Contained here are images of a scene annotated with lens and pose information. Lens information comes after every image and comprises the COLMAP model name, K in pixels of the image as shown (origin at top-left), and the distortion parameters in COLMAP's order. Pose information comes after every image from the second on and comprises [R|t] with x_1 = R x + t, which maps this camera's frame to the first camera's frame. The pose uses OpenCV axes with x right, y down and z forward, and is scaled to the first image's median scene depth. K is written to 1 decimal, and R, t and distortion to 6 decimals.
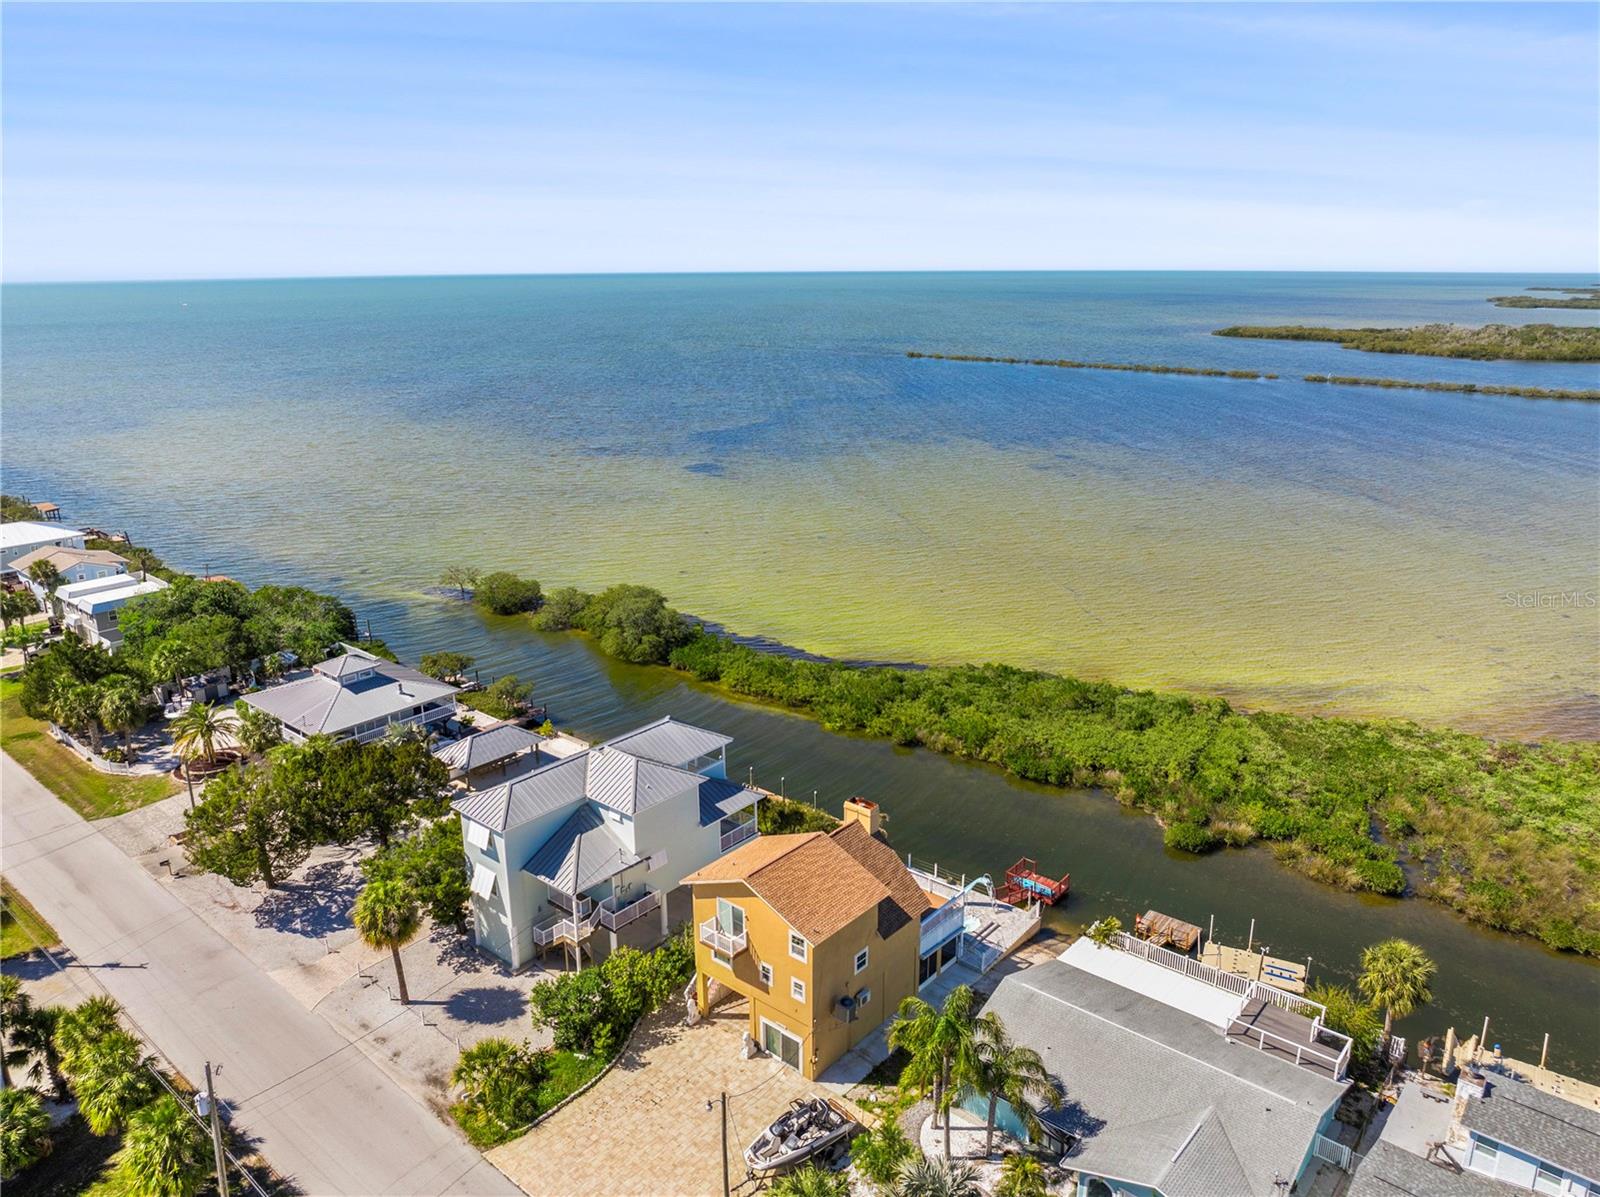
lens RADIAL K [[1123.7, 0, 800.0], [0, 1123.7, 598.5], [0, 0, 1]] dist [-0.037431, 0.004423]
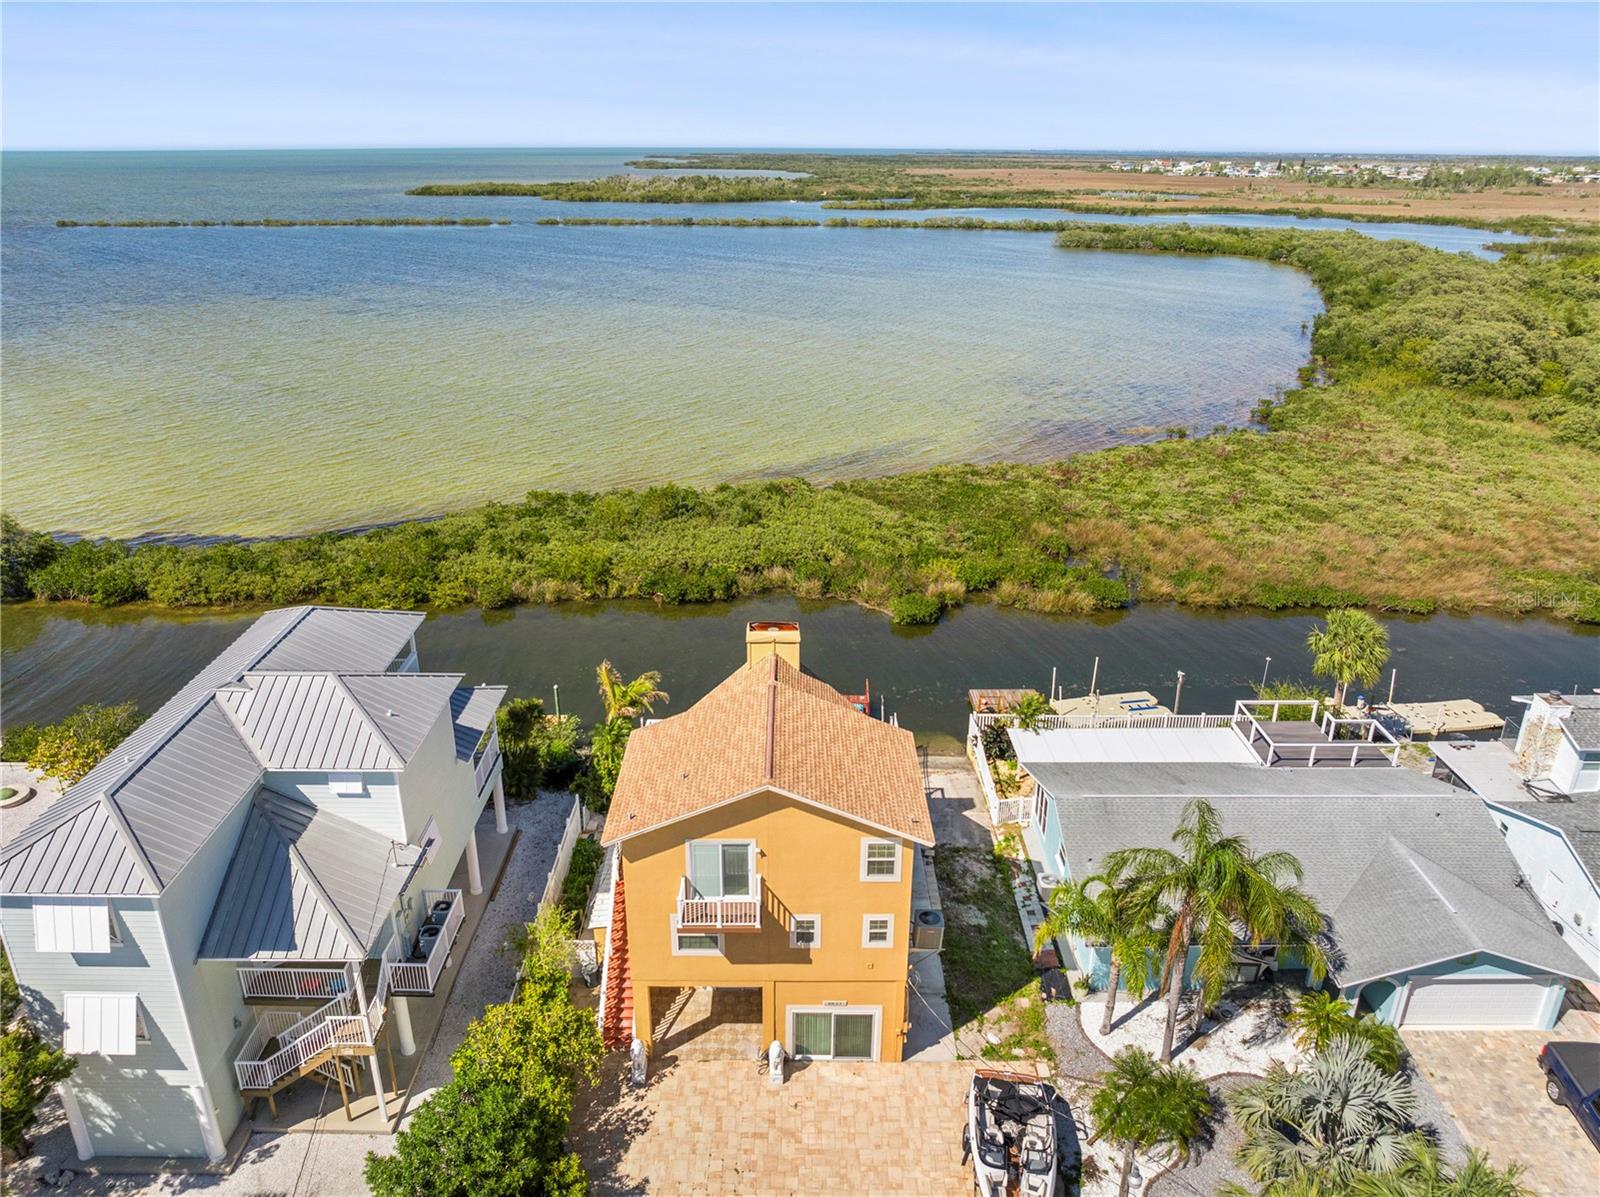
lens RADIAL K [[1123.7, 0, 800.0], [0, 1123.7, 598.5], [0, 0, 1]] dist [-0.037431, 0.004423]
pose [[0.761906, -0.236038, 0.603146, -0.206941], [0.175446, 0.971627, 0.158615, 0.047547], [-0.623473, -0.015030, 0.781701, 0.339505]]
